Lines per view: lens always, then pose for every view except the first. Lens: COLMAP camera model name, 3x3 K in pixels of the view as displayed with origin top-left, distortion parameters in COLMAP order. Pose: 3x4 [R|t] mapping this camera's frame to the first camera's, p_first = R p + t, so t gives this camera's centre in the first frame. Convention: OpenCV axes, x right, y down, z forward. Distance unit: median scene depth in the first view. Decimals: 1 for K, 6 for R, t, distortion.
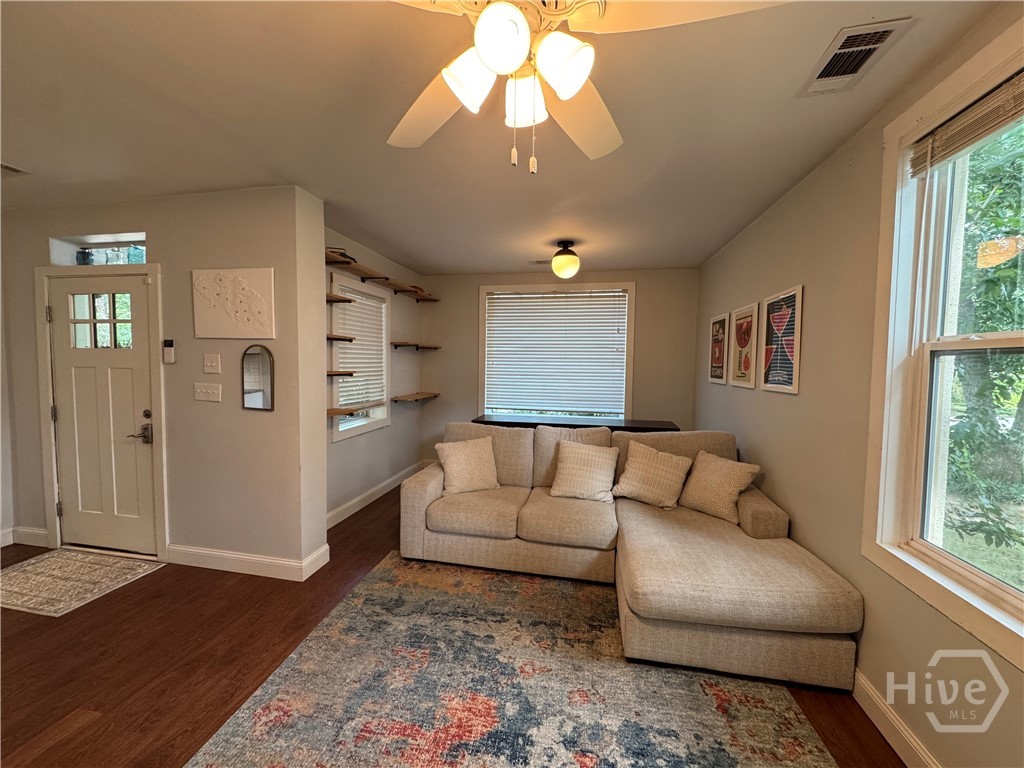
lens RADIAL K [[406.8, 0, 511.6], [0, 406.8, 382.8], [0, 0, 1]] dist [-0.004365, 0.001024]
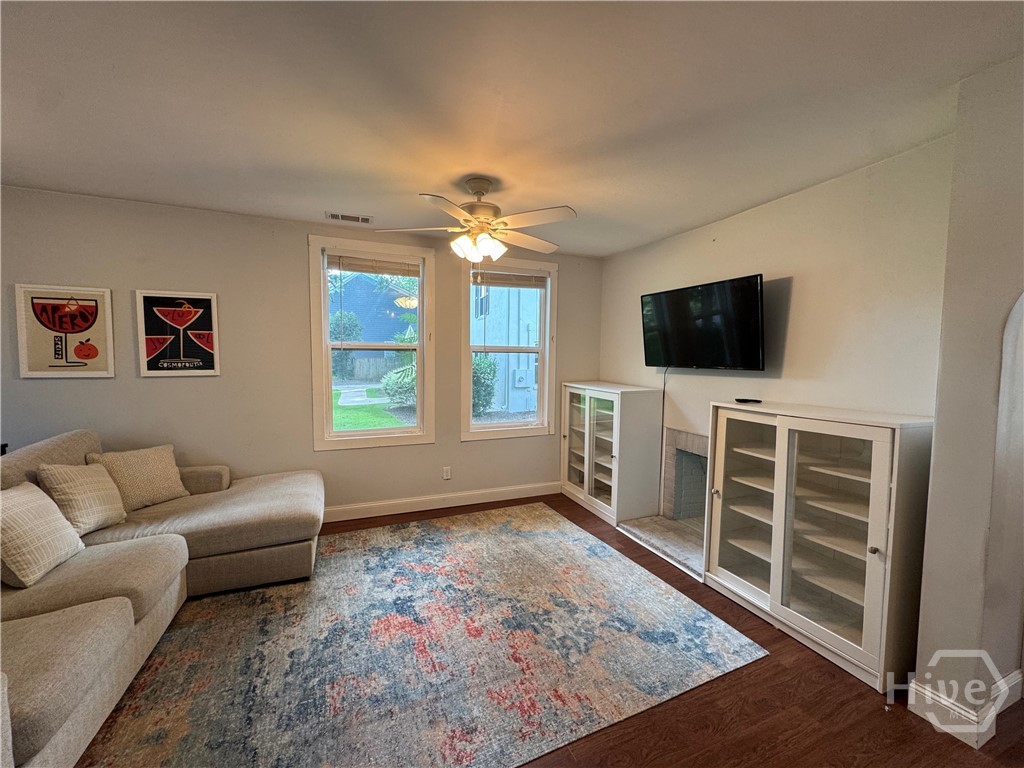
lens RADIAL K [[406.8, 0, 511.5], [0, 406.8, 382.2], [0, 0, 1]] dist [-0.004365, 0.001024]
pose [[-0.555526, -0.070971, 0.828465, -1.224195], [0.025209, 0.994455, 0.102094, -0.083282], [-0.831117, 0.077601, -0.550656, 1.215388]]
